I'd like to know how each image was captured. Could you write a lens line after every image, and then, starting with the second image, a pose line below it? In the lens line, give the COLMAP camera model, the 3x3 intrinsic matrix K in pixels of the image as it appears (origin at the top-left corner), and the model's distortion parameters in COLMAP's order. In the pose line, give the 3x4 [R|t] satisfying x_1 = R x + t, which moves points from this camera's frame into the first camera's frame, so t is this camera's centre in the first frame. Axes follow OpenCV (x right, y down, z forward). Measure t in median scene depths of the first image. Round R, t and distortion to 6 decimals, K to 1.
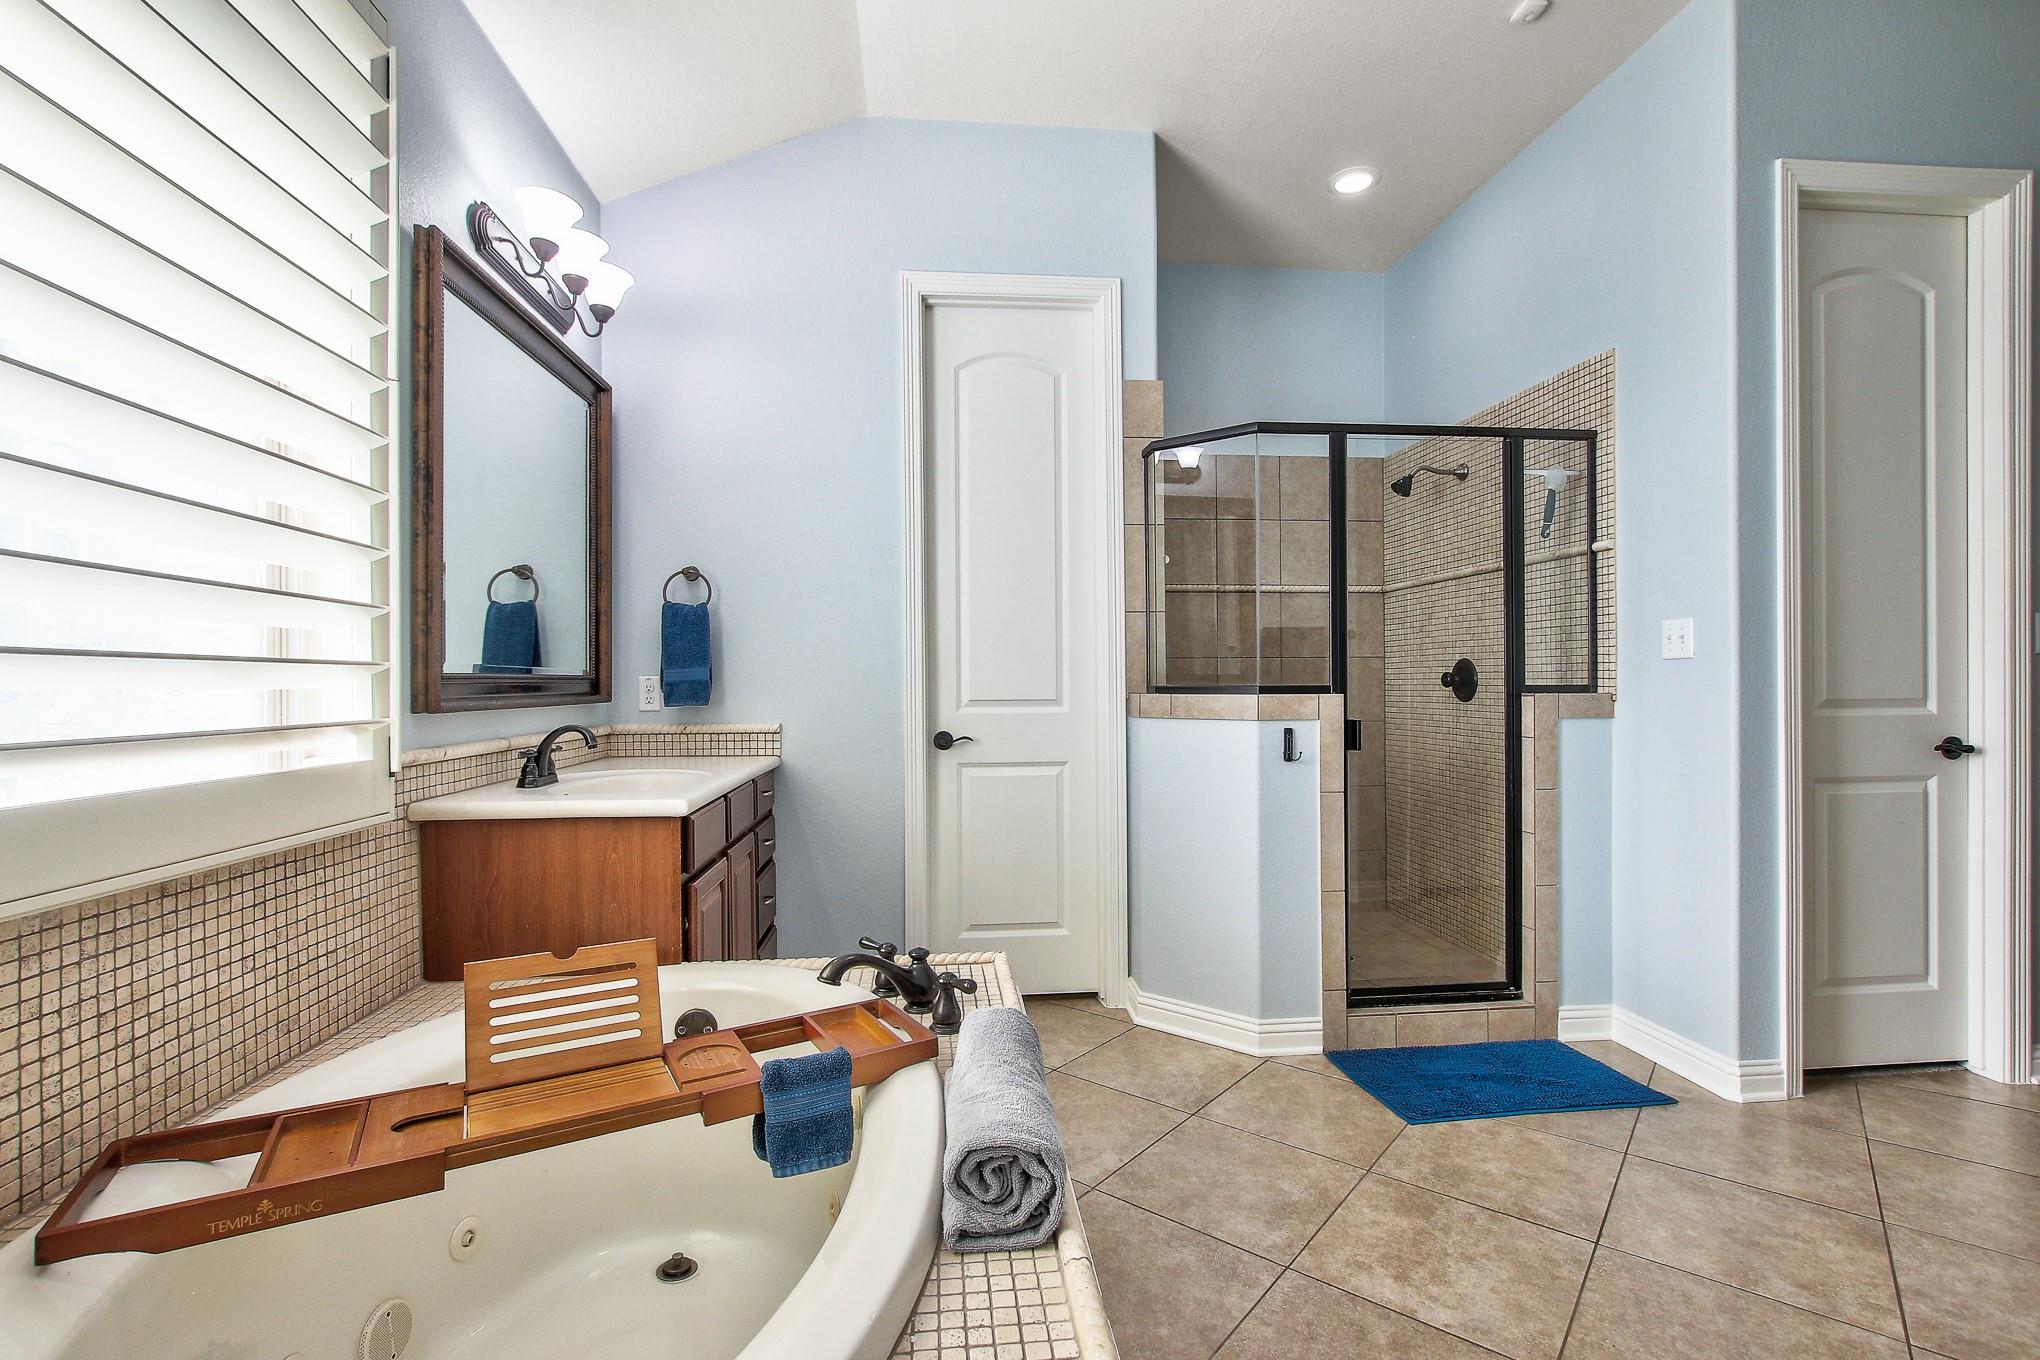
lens RADIAL K [[940.4, 0, 1017.0], [0, 940.4, 677.6], [0, 0, 1]] dist [-0.008562, 0.001673]
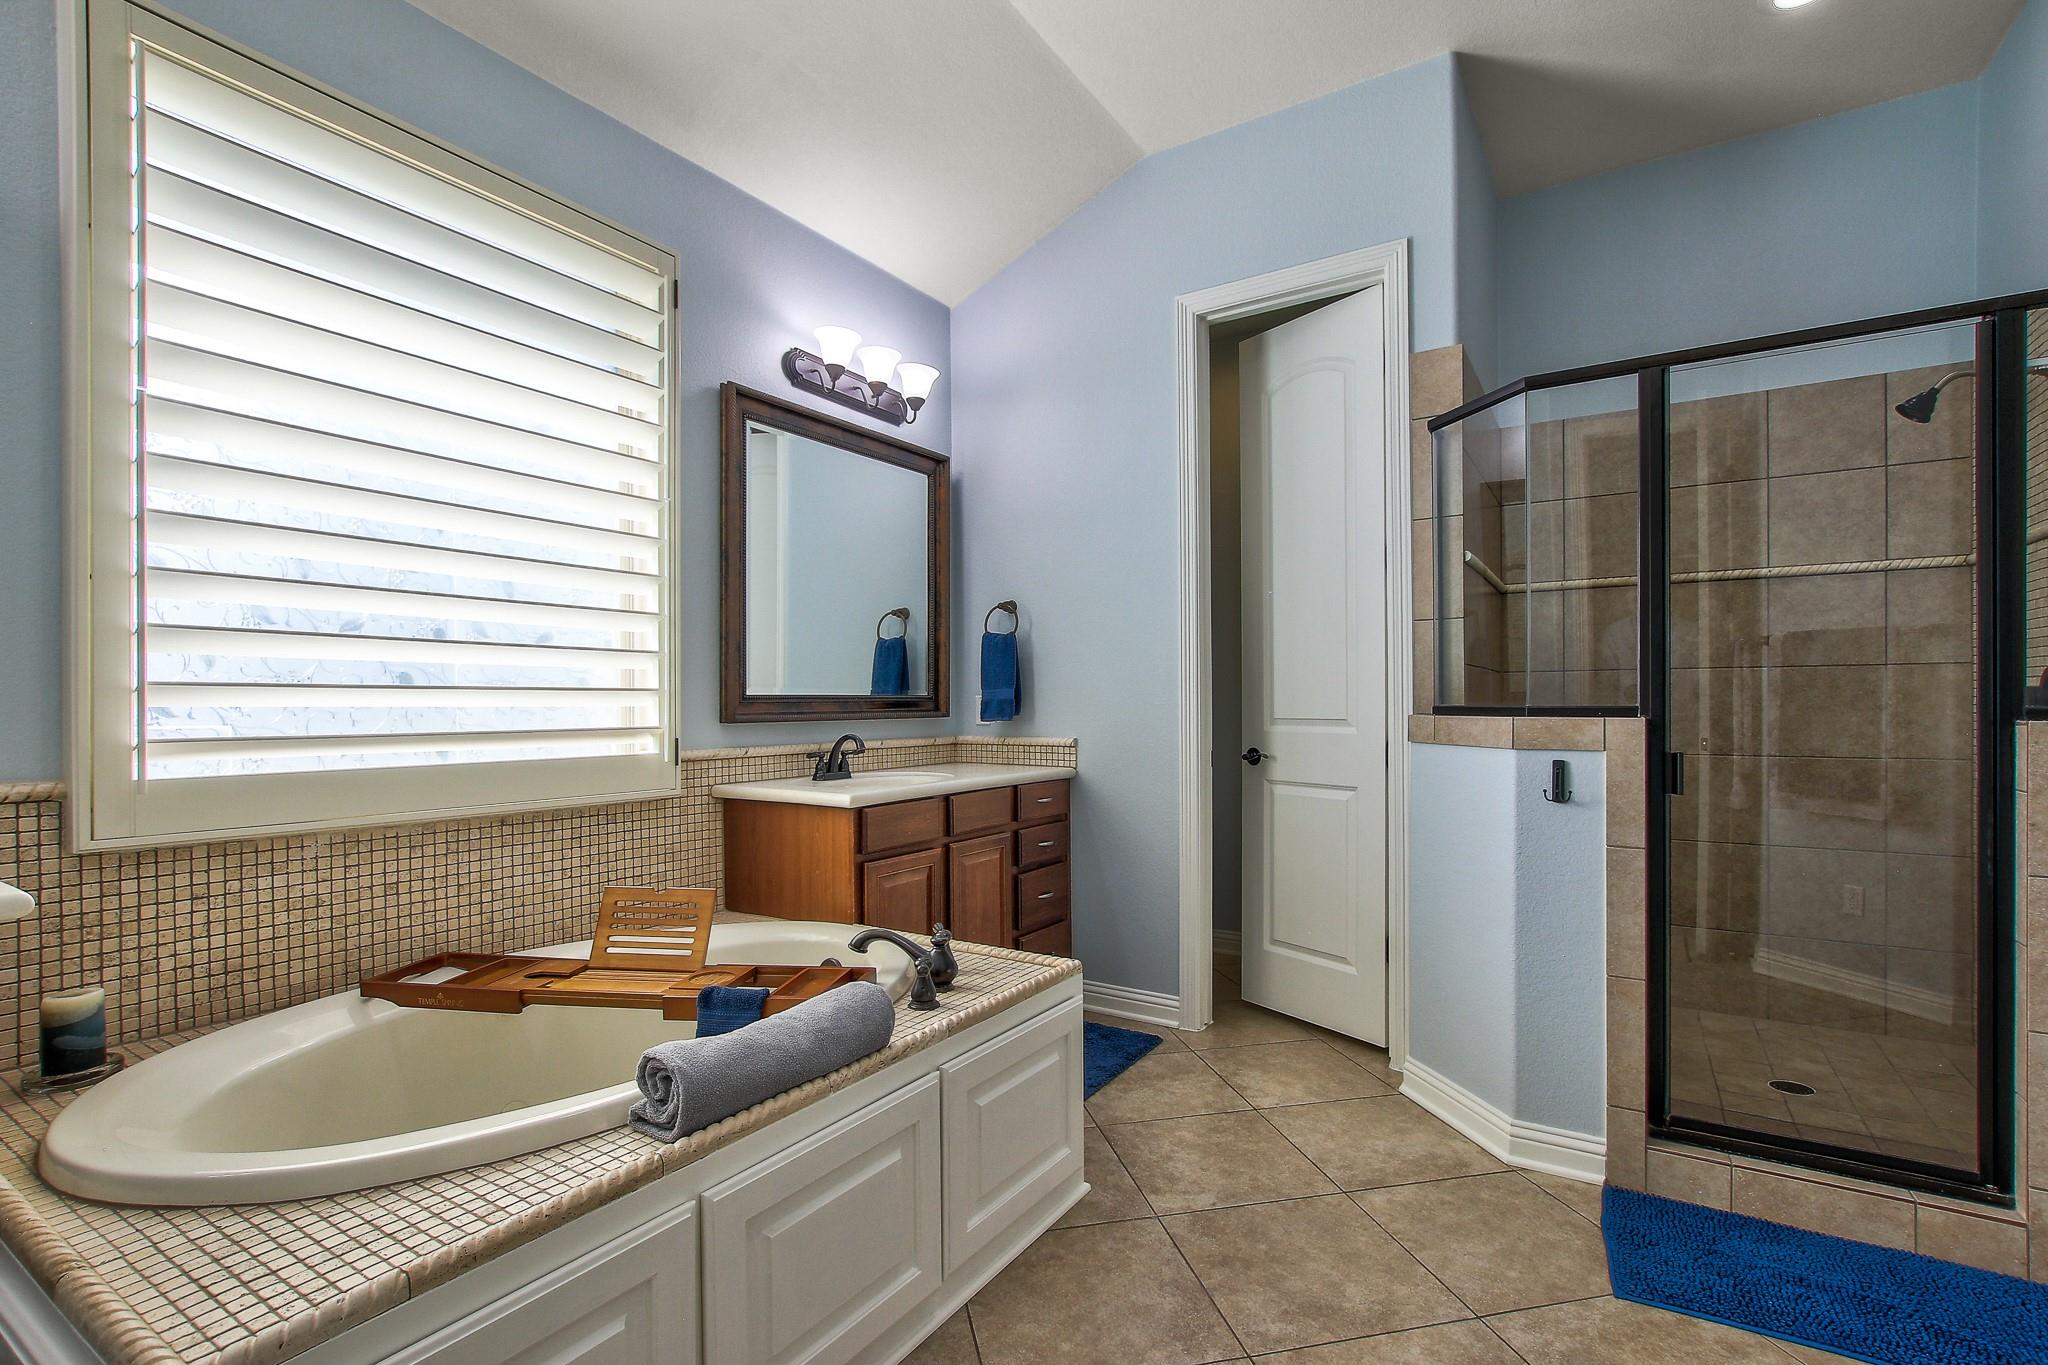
lens RADIAL K [[941.7, 0, 1014.9], [0, 941.7, 701.8], [0, 0, 1]] dist [-0.008546, 0.001752]
pose [[0.781784, 0.002056, -0.623546, 0.552033], [0.003532, 0.999964, 0.007726, -0.003695], [0.623539, -0.008243, 0.781749, 0.134340]]
